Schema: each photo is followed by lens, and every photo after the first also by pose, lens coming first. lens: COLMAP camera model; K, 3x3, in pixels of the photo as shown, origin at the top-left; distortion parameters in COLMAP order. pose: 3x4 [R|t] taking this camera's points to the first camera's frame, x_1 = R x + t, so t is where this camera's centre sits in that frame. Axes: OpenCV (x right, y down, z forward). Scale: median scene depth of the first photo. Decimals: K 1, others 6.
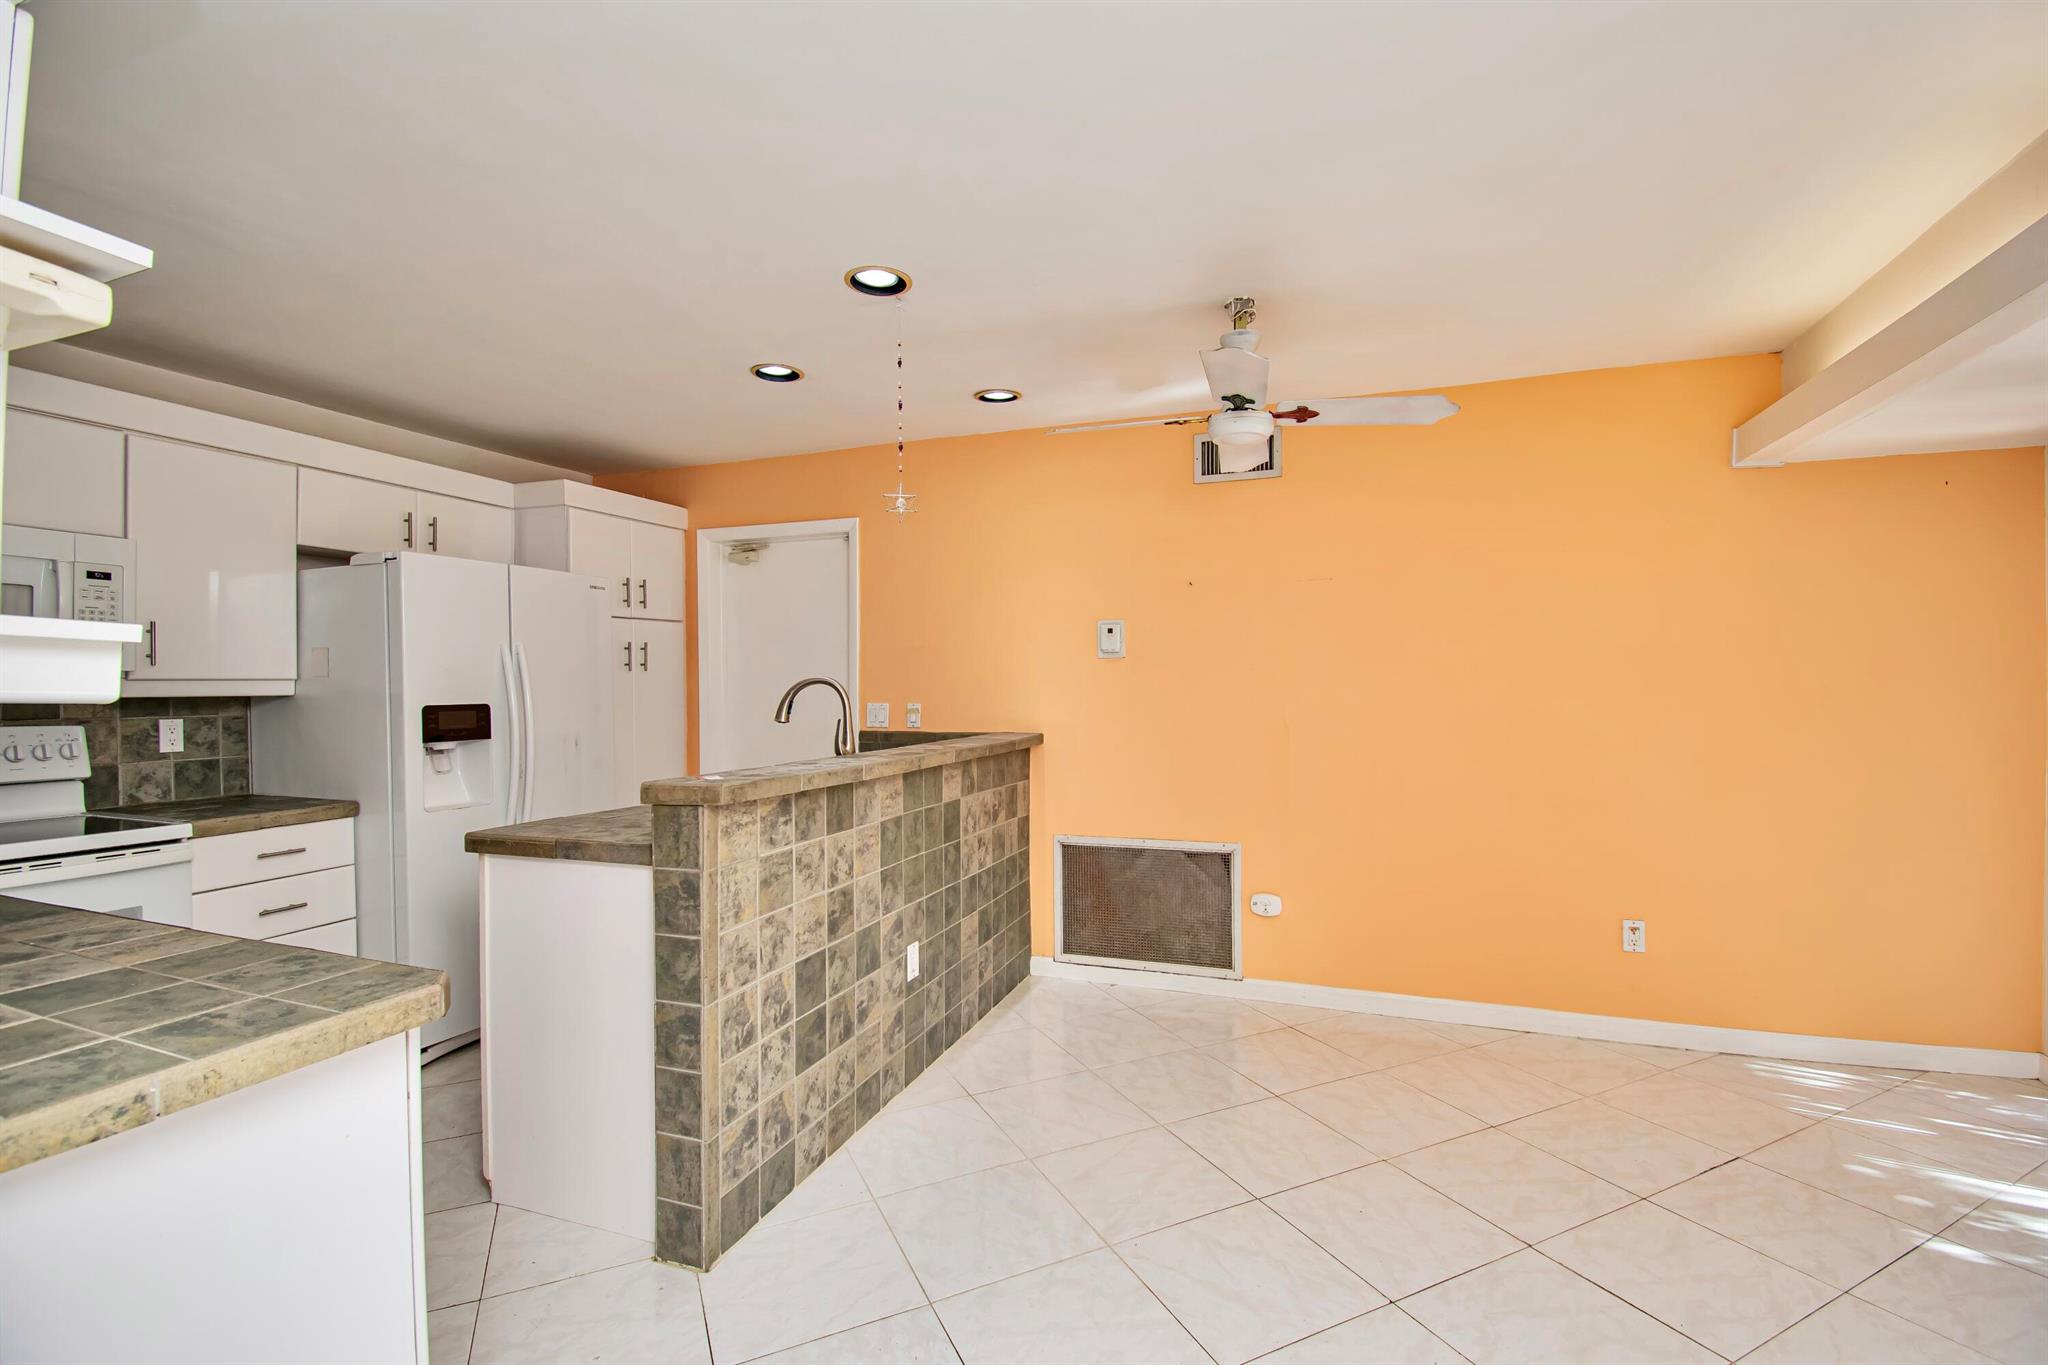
lens RADIAL K [[908.6, 0, 1034.2], [0, 908.6, 673.5], [0, 0, 1]] dist [0.002523, -0.017229]
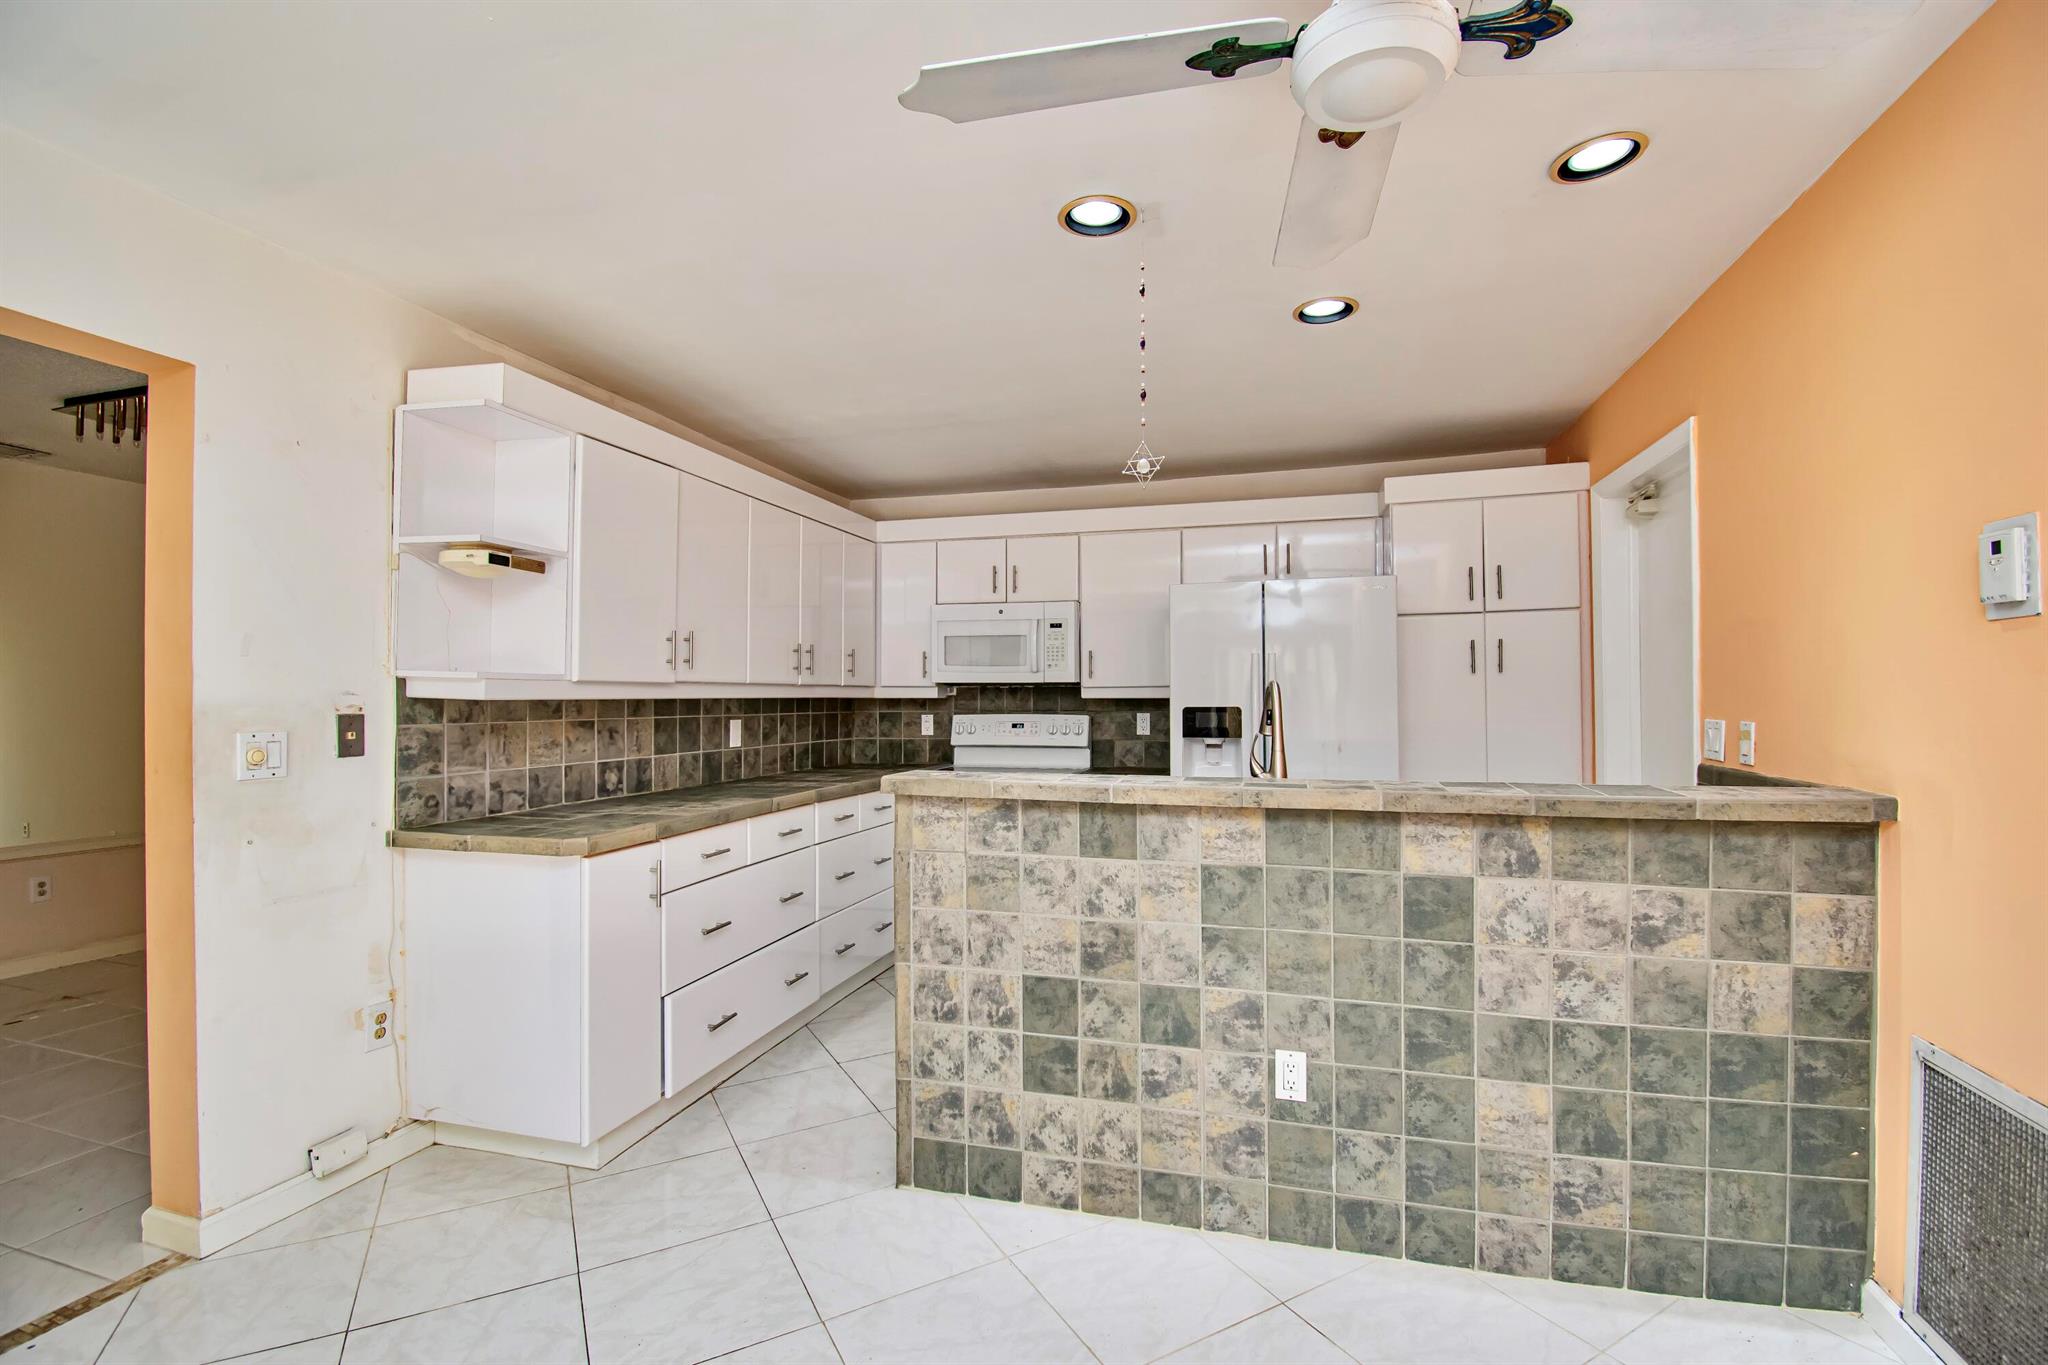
lens RADIAL K [[908.6, 0, 1037.8], [0, 908.6, 676.8], [0, 0, 1]] dist [0.002523, -0.017229]
pose [[0.061426, -0.014186, -0.998011, 0.538999], [0.015873, 0.999786, -0.013235, 0.007454], [0.997985, -0.015029, 0.061638, 0.714561]]
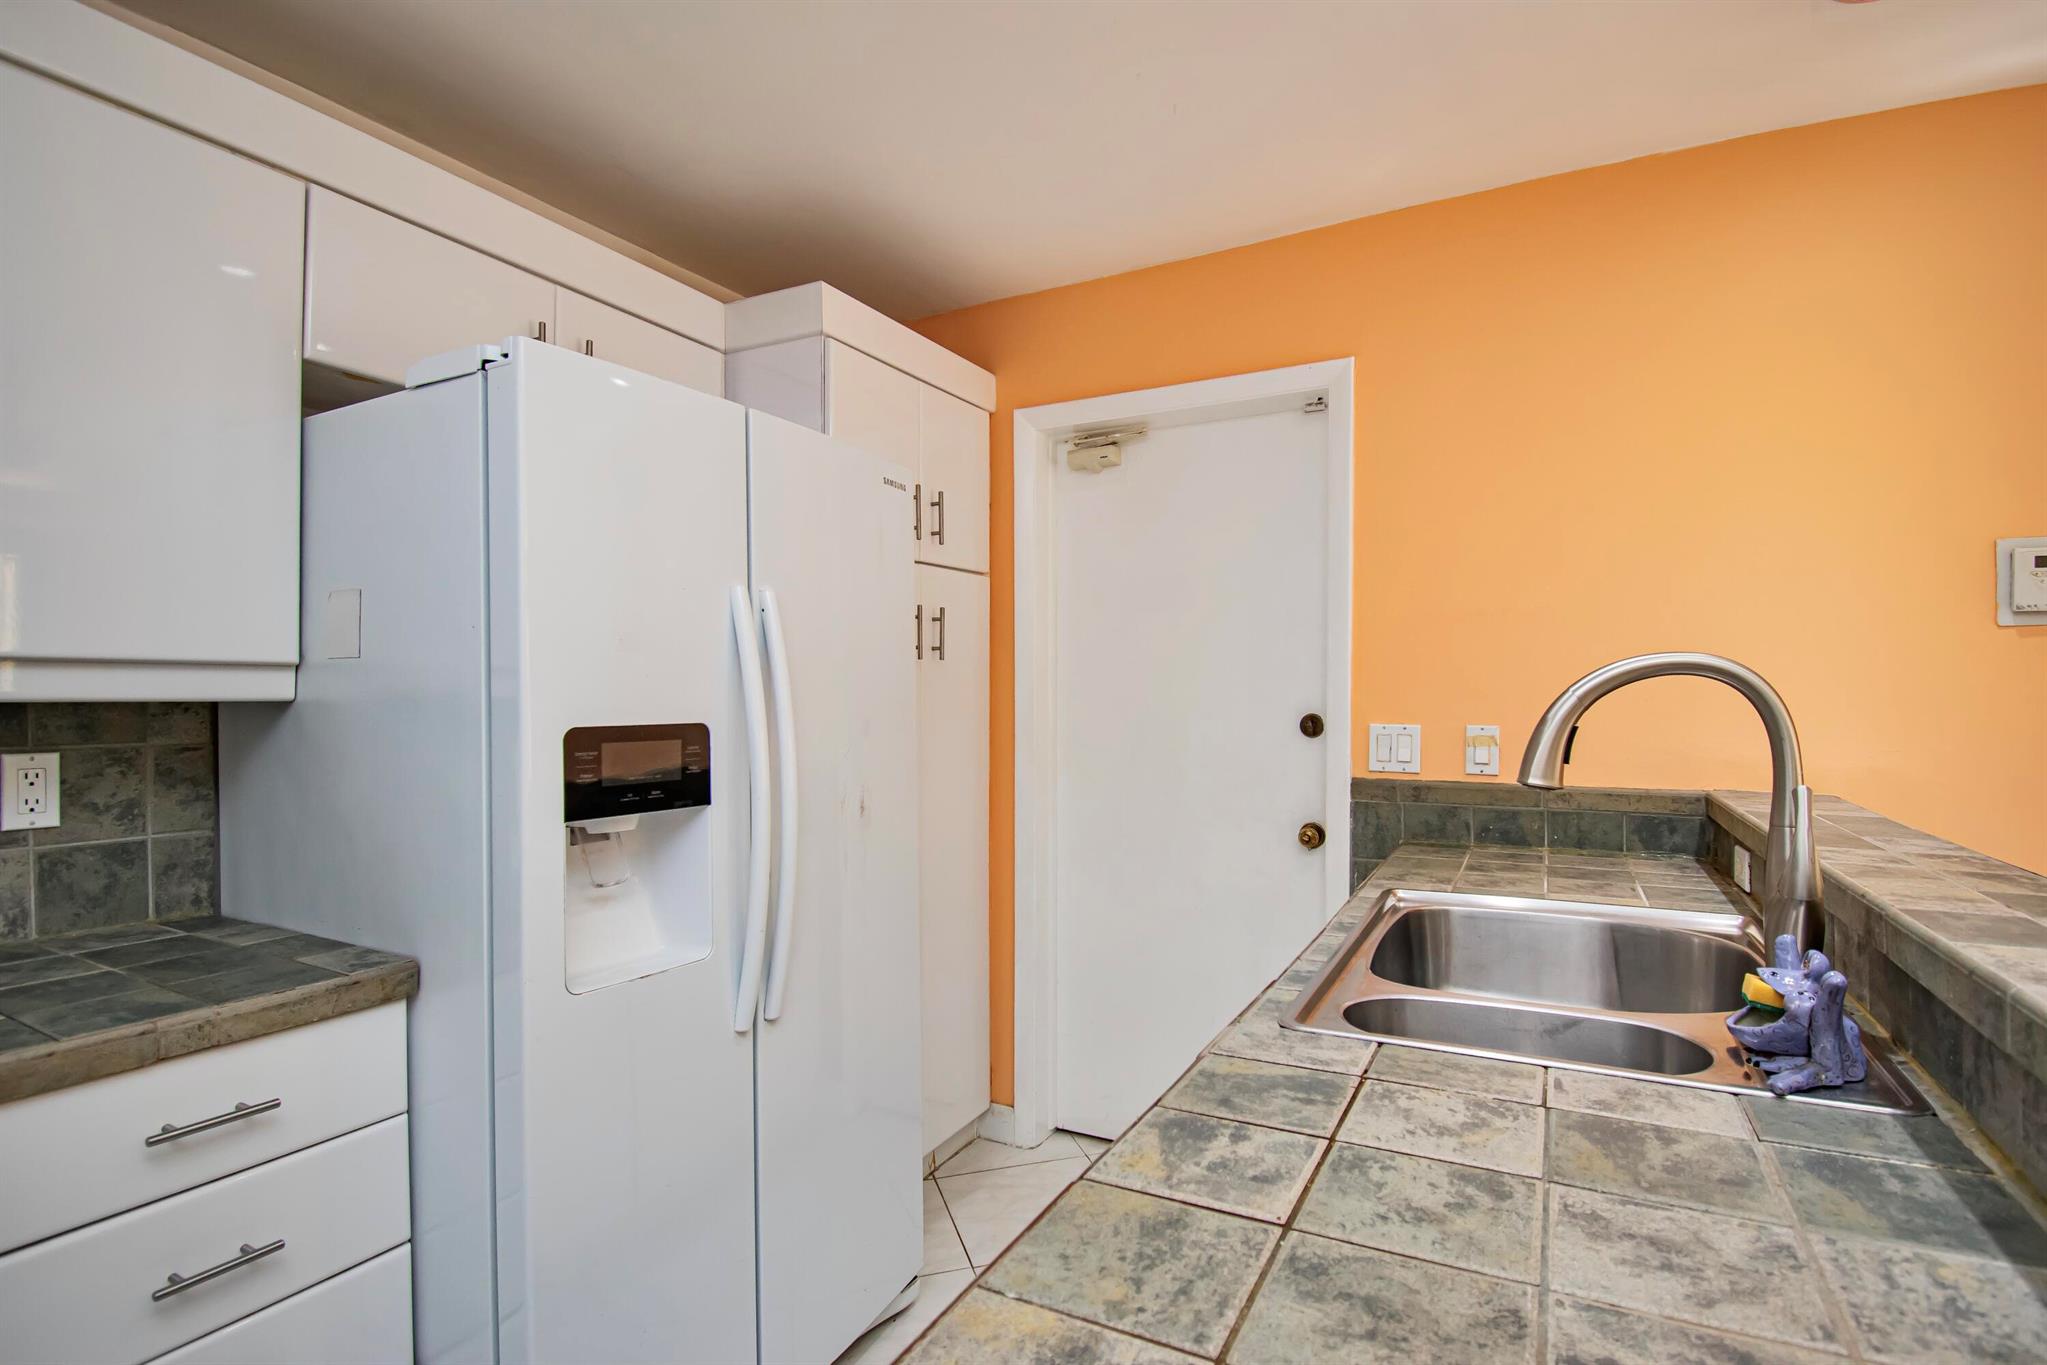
lens RADIAL K [[991.5, 0, 1029.3], [0, 991.5, 678.8], [0, 0, 1]] dist [-0.018965, -0.001140]
pose [[0.989359, 0.002302, -0.145476, -0.402261], [-0.003111, 0.999981, -0.005330, 0.015313], [0.145460, 0.005726, 0.989347, 0.589659]]
